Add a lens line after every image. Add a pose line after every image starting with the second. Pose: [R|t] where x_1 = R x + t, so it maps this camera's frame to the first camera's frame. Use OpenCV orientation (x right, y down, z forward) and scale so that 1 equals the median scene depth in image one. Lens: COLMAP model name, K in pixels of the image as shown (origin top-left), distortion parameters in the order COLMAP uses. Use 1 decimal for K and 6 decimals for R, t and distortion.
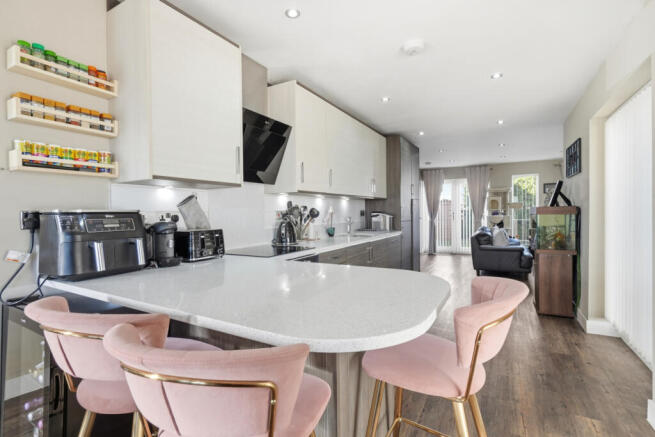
lens RADIAL K [[308.4, 0, 325.2], [0, 308.4, 216.7], [0, 0, 1]] dist [-0.002024, -0.000500]
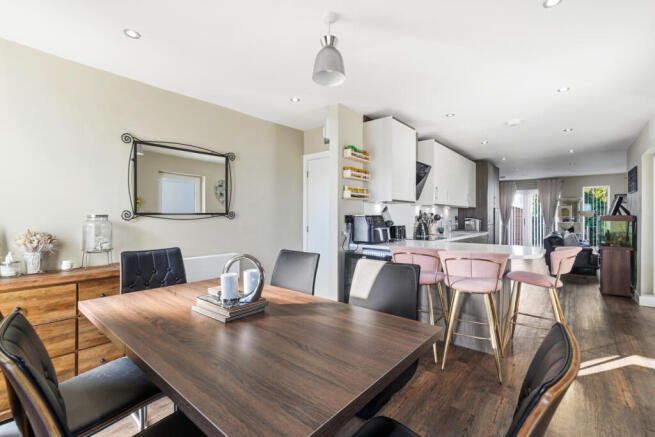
lens RADIAL K [[295.1, 0, 328.0], [0, 295.1, 215.9], [0, 0, 1]] dist [0.002701, 0.000715]
pose [[0.985132, 0.013657, -0.171258, -0.244945], [-0.016343, 0.999764, -0.014286, 0.007732], [0.171022, 0.016872, 0.985123, -0.436839]]
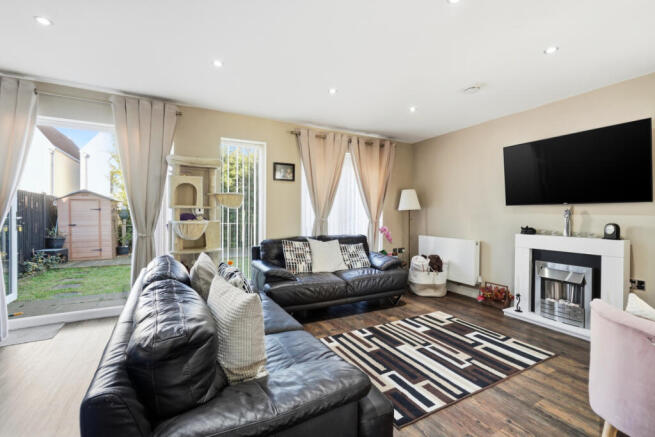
lens RADIAL K [[295.1, 0, 327.1], [0, 295.1, 218.8], [0, 0, 1]] dist [0.002701, 0.000715]
pose [[0.556490, 0.004003, 0.830844, 0.587537], [0.006179, 0.999941, -0.008957, -0.003209], [-0.830831, 0.010118, 0.556433, 1.128002]]
